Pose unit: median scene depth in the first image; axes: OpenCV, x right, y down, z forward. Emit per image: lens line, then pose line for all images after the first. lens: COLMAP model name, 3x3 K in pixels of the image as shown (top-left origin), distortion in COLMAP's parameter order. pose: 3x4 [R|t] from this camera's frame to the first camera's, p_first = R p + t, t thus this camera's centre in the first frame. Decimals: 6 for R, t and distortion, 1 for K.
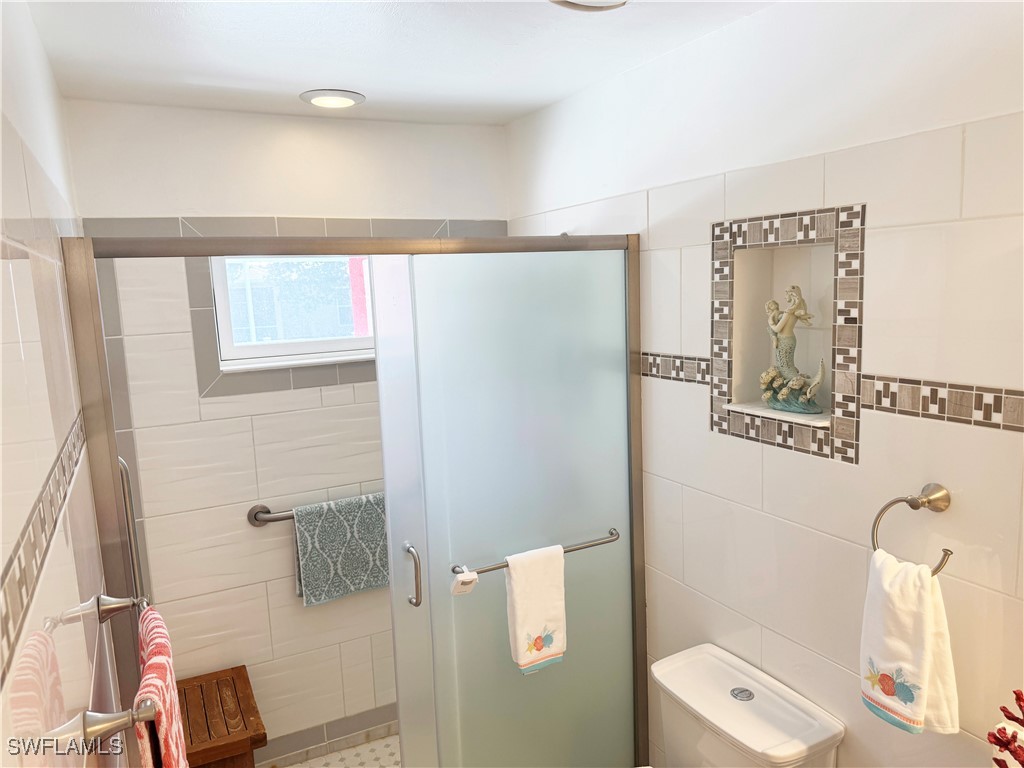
lens RADIAL K [[725.3, 0, 512.0], [0, 725.3, 384.0], [0, 0, 1]] dist [0.070527, -0.099073]
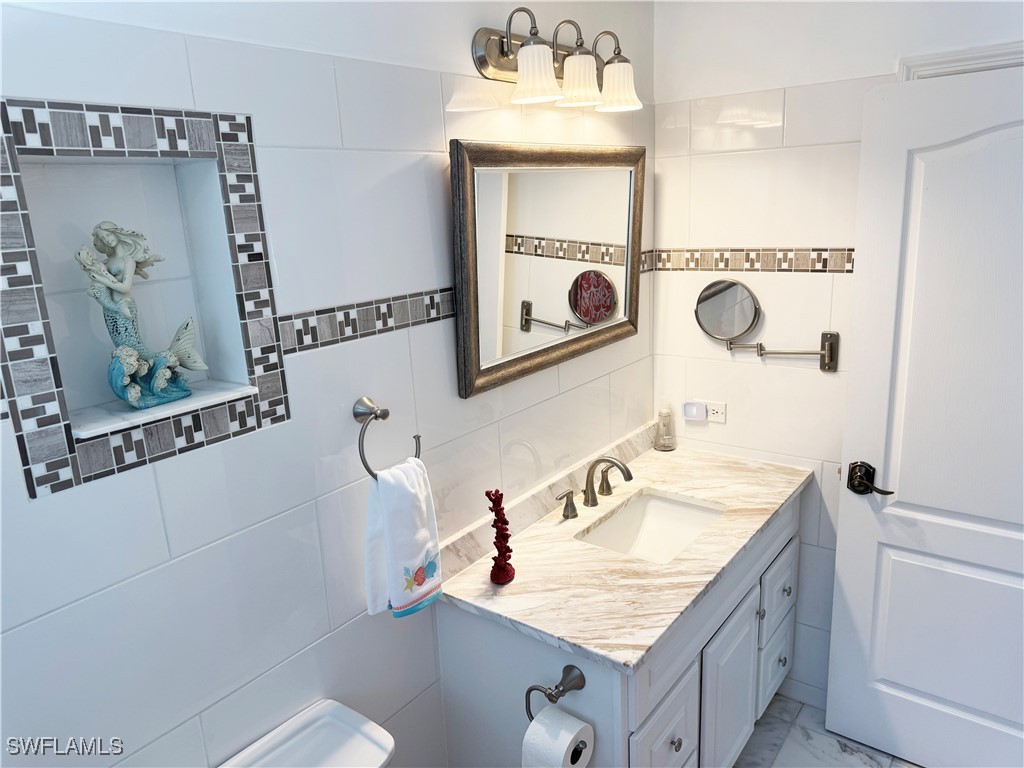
lens RADIAL K [[725.3, 0, 512.0], [0, 725.3, 384.0], [0, 0, 1]] dist [0.070527, -0.099073]
pose [[-0.429298, -0.157234, 0.889371, -0.430083], [0.193114, 0.945975, 0.260457, -0.110196], [-0.882275, 0.283564, -0.375742, 1.092405]]
